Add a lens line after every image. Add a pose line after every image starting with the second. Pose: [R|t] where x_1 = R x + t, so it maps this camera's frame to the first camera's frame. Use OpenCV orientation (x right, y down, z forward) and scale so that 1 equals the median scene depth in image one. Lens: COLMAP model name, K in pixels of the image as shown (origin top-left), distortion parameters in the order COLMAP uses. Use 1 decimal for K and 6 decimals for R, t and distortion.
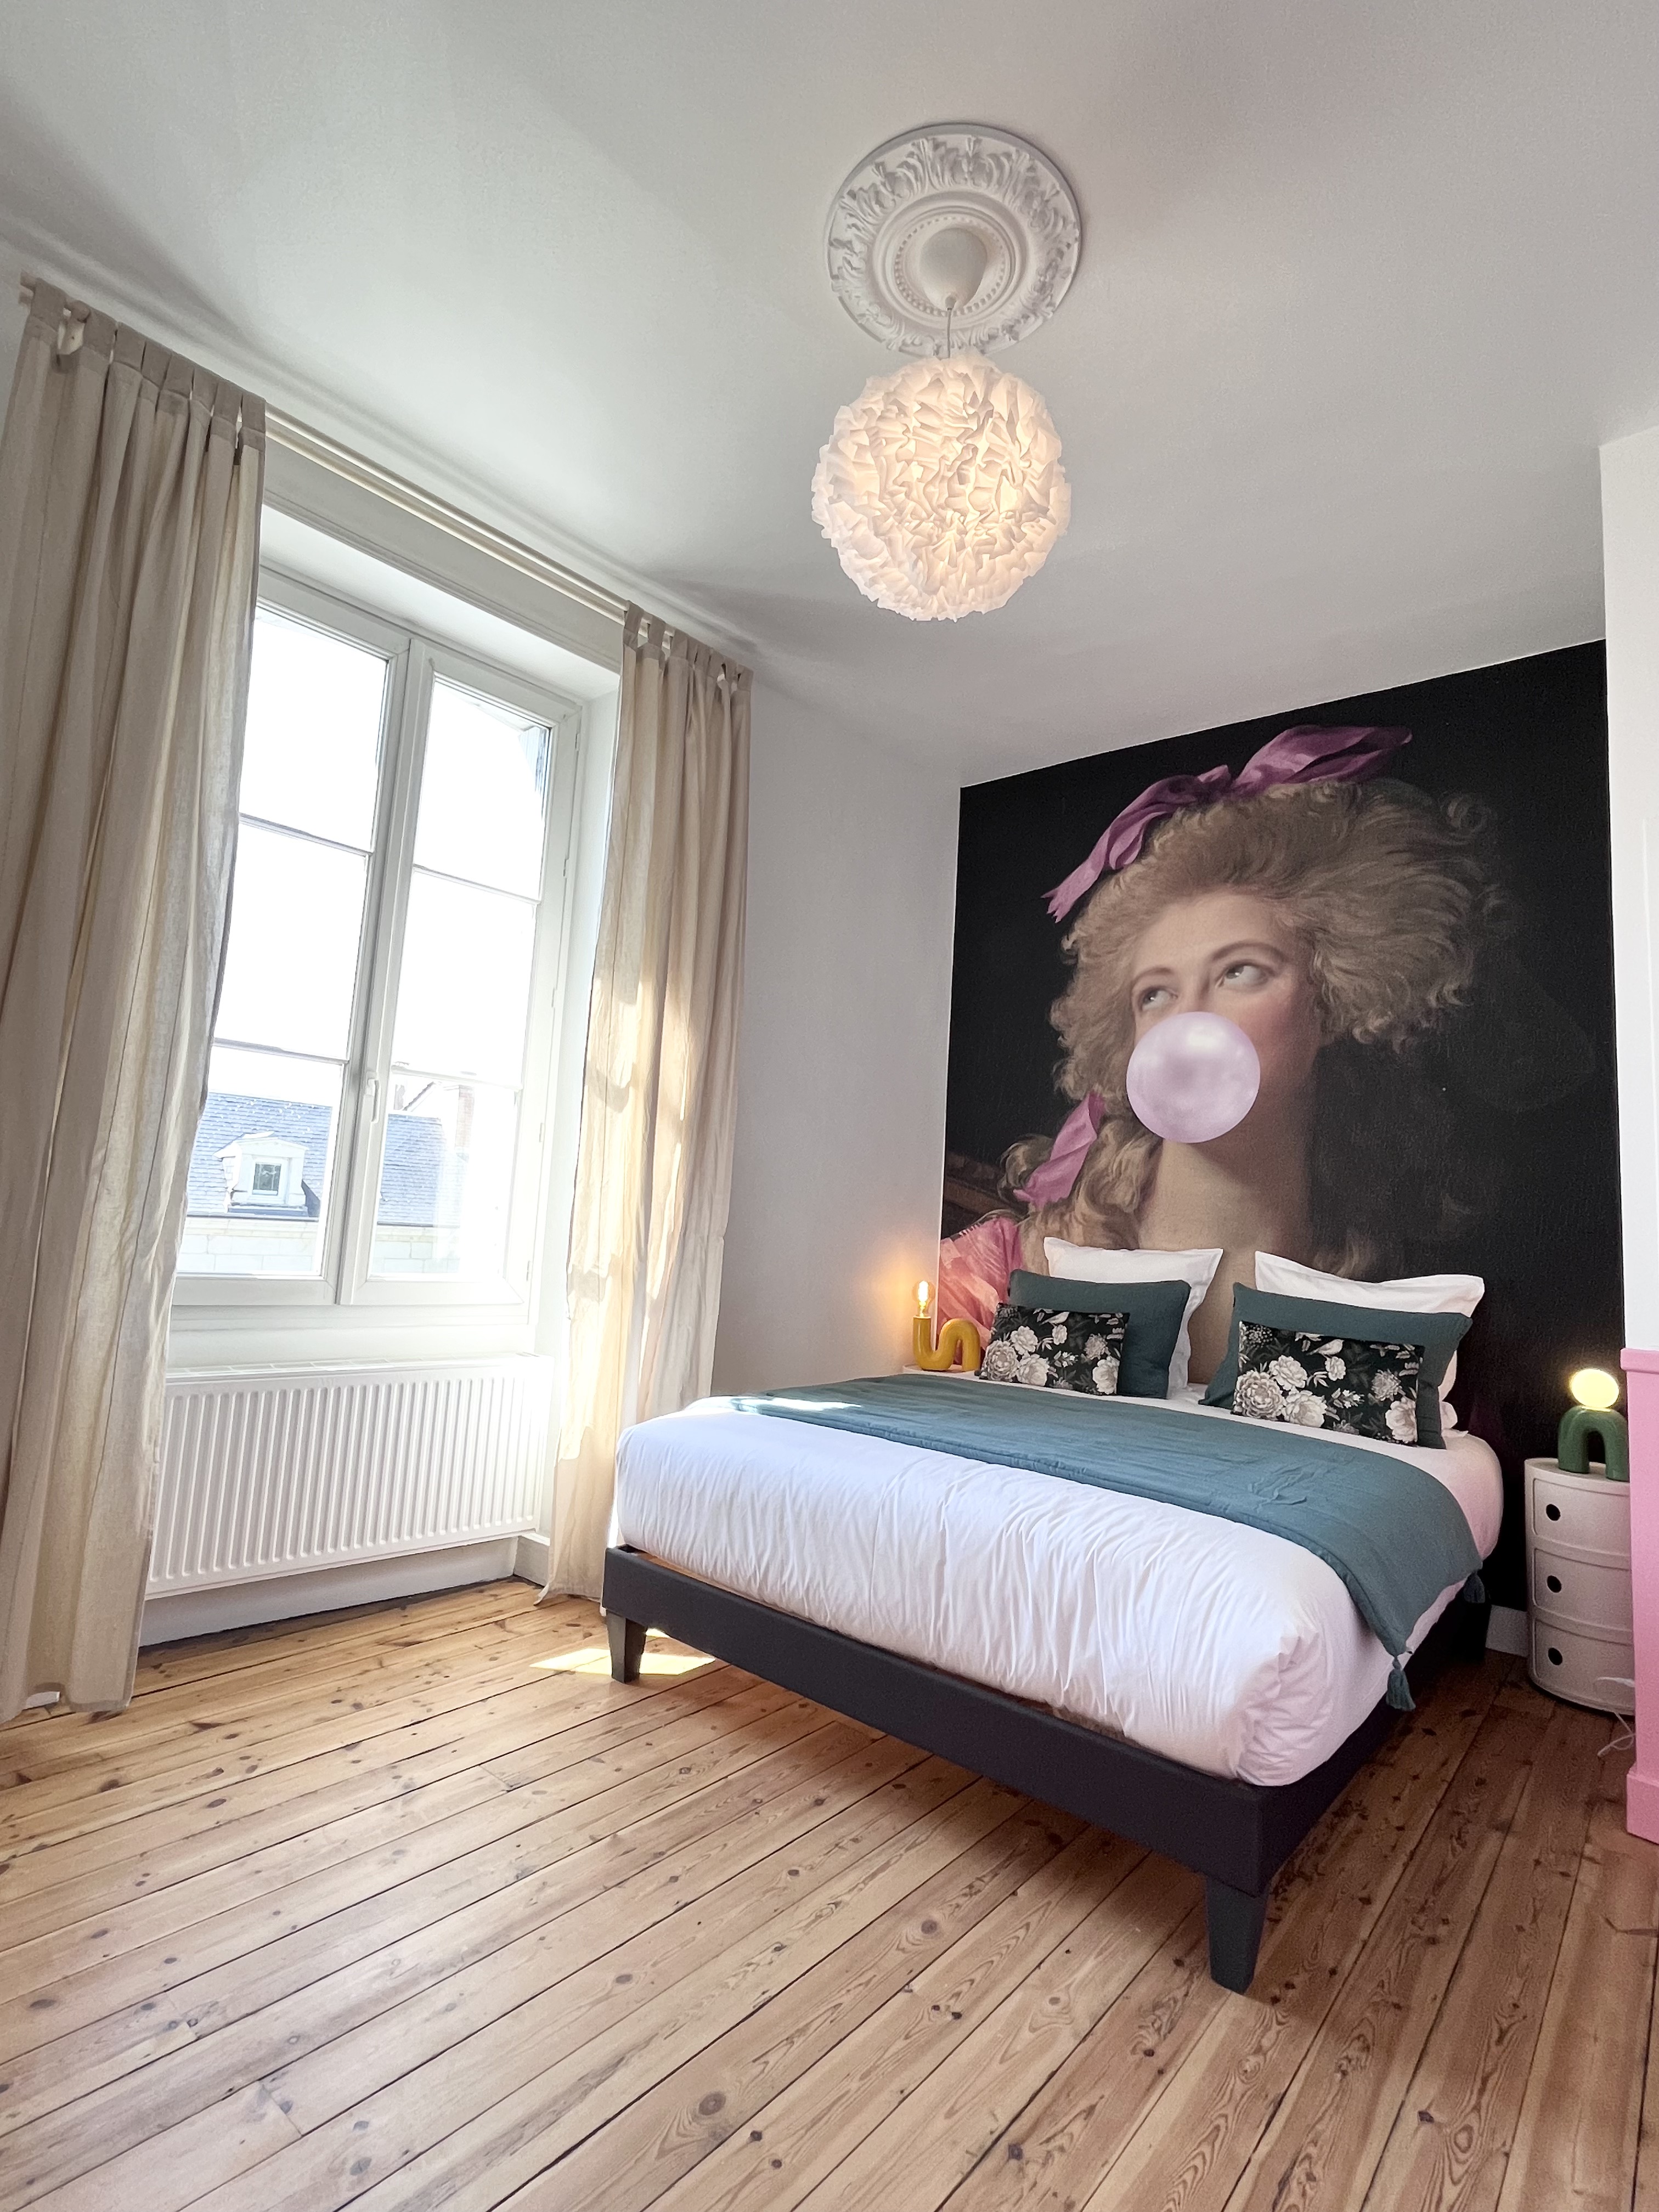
lens RADIAL K [[1081.6, 0, 831.3], [0, 1081.6, 1093.0], [0, 0, 1]] dist [-0.014222, 0.002369]
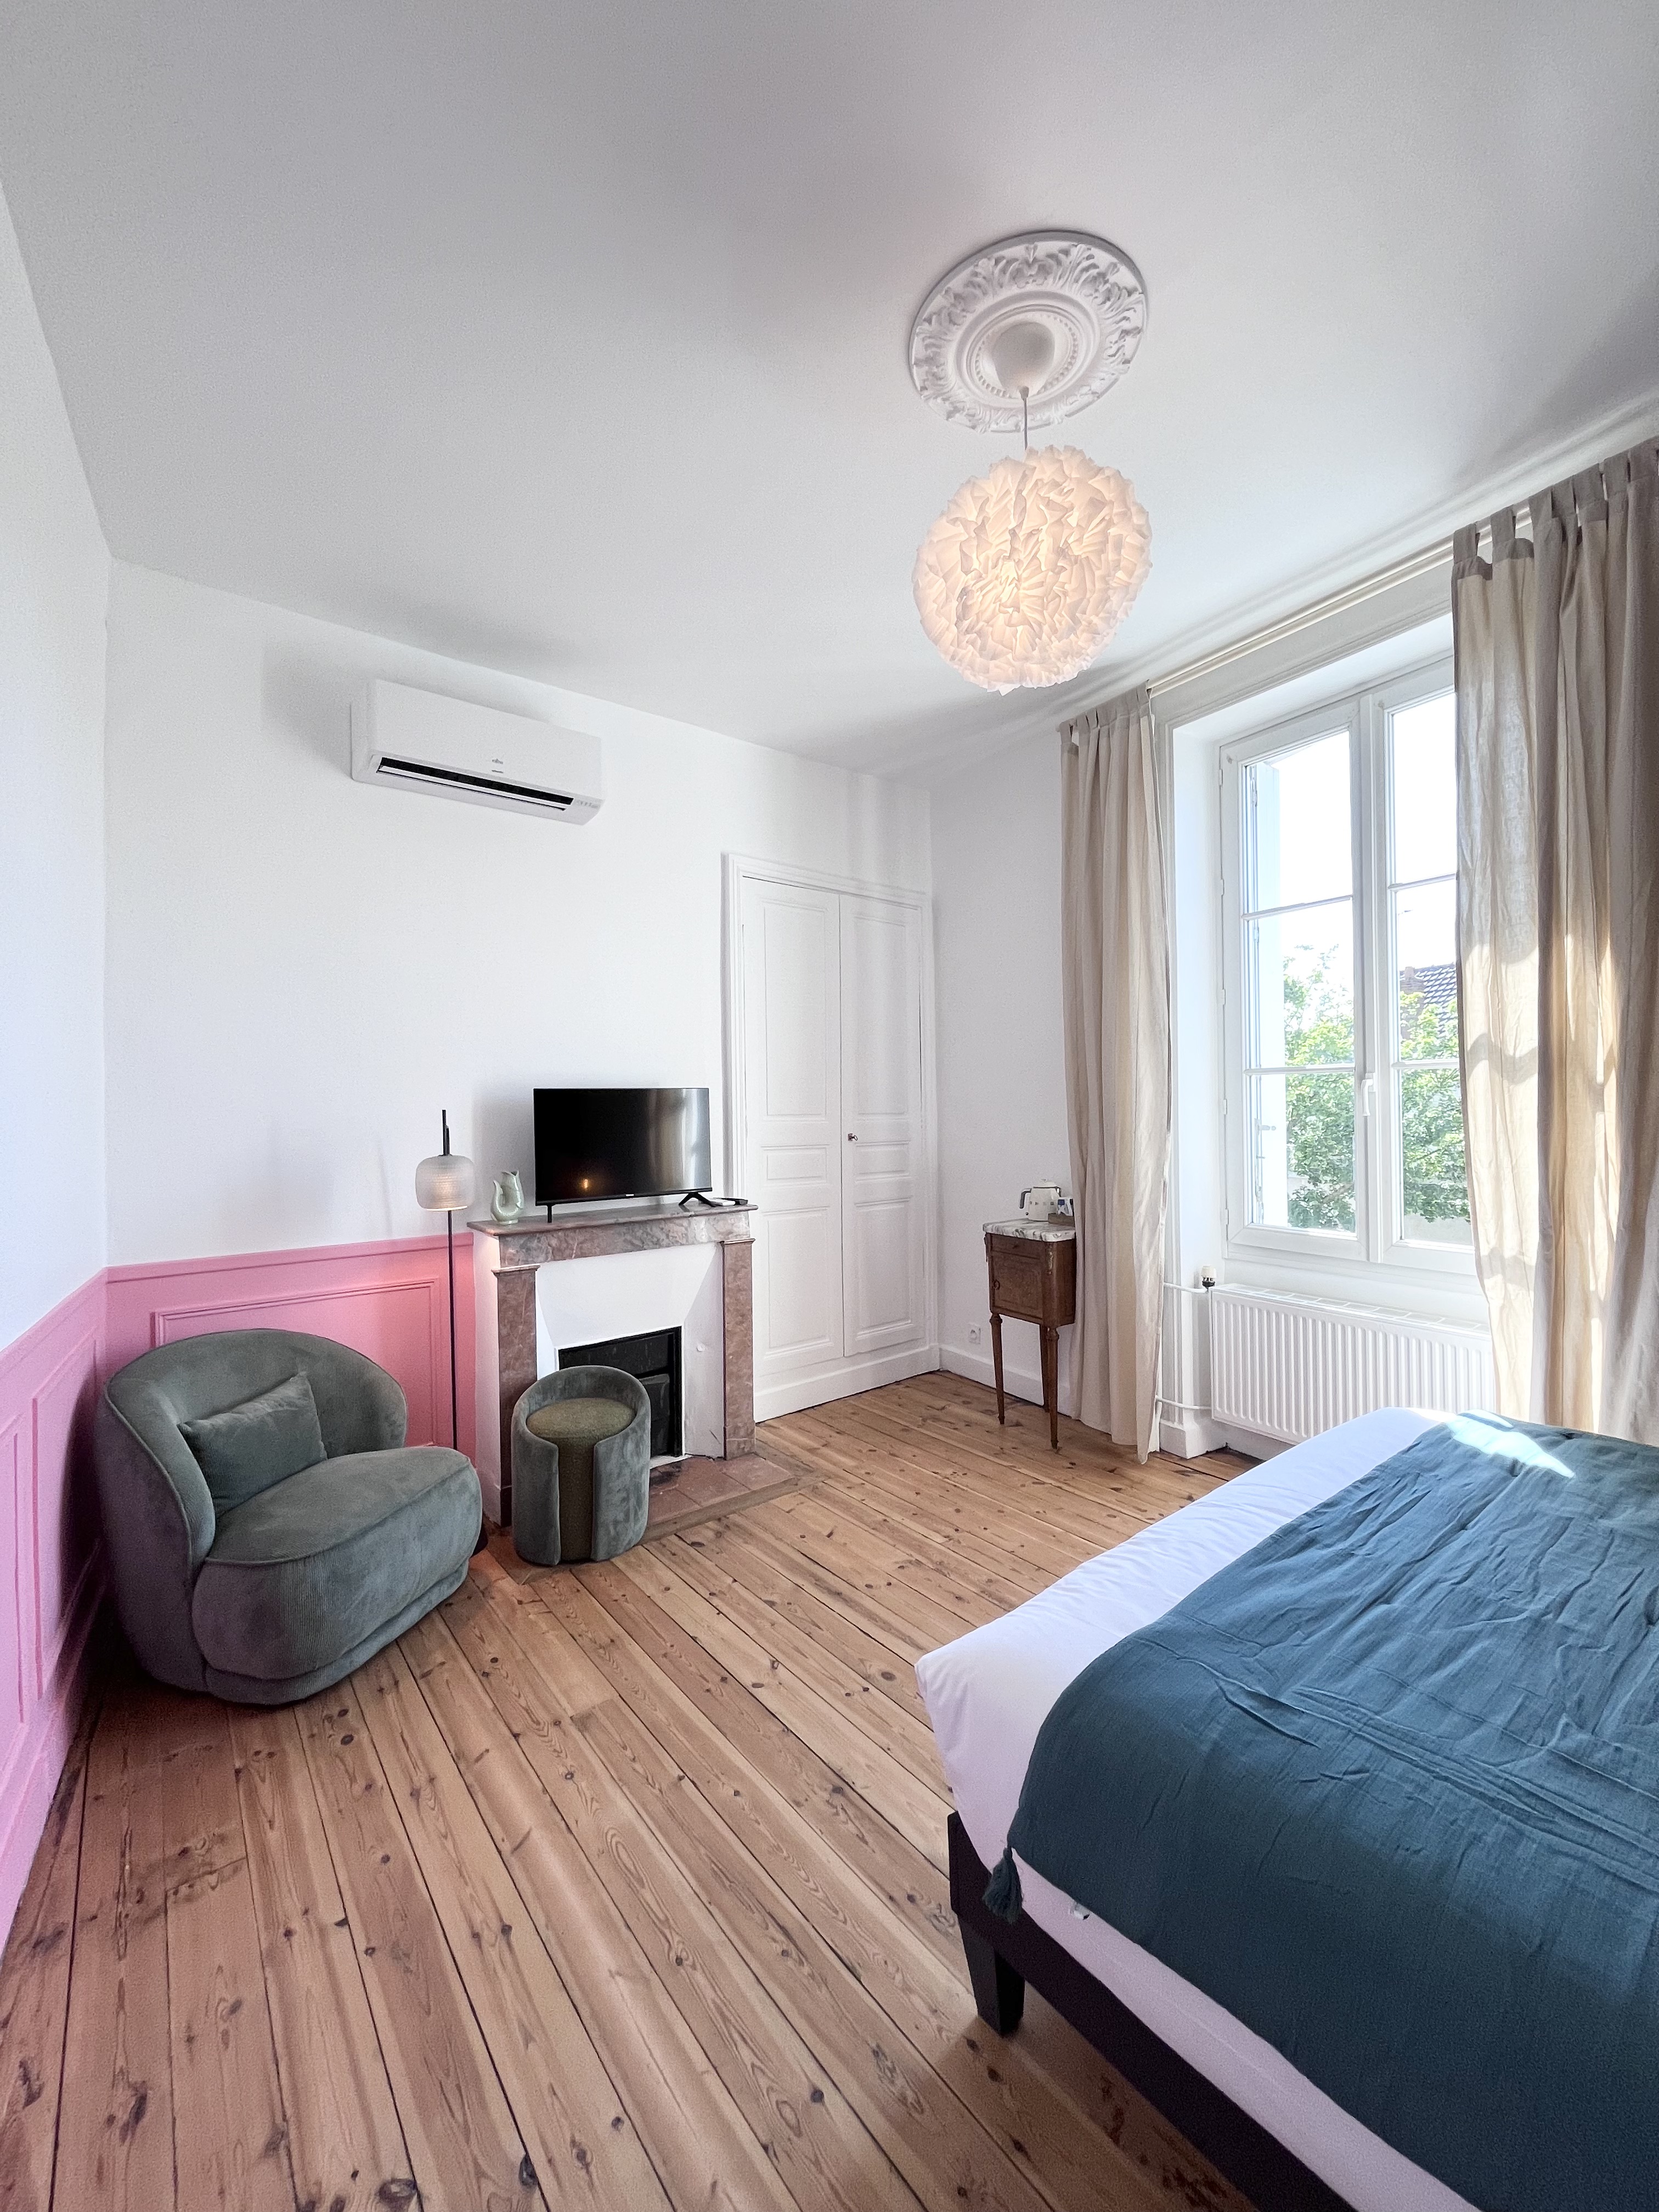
lens RADIAL K [[888.2, 0, 831.7], [0, 888.2, 1109.8], [0, 0, 1]] dist [-0.004177, -0.000638]
pose [[-0.218682, -0.054104, -0.974295, 1.405023], [0.124113, 0.988810, -0.082768, 0.057674], [0.967871, -0.139022, -0.209520, 1.278851]]
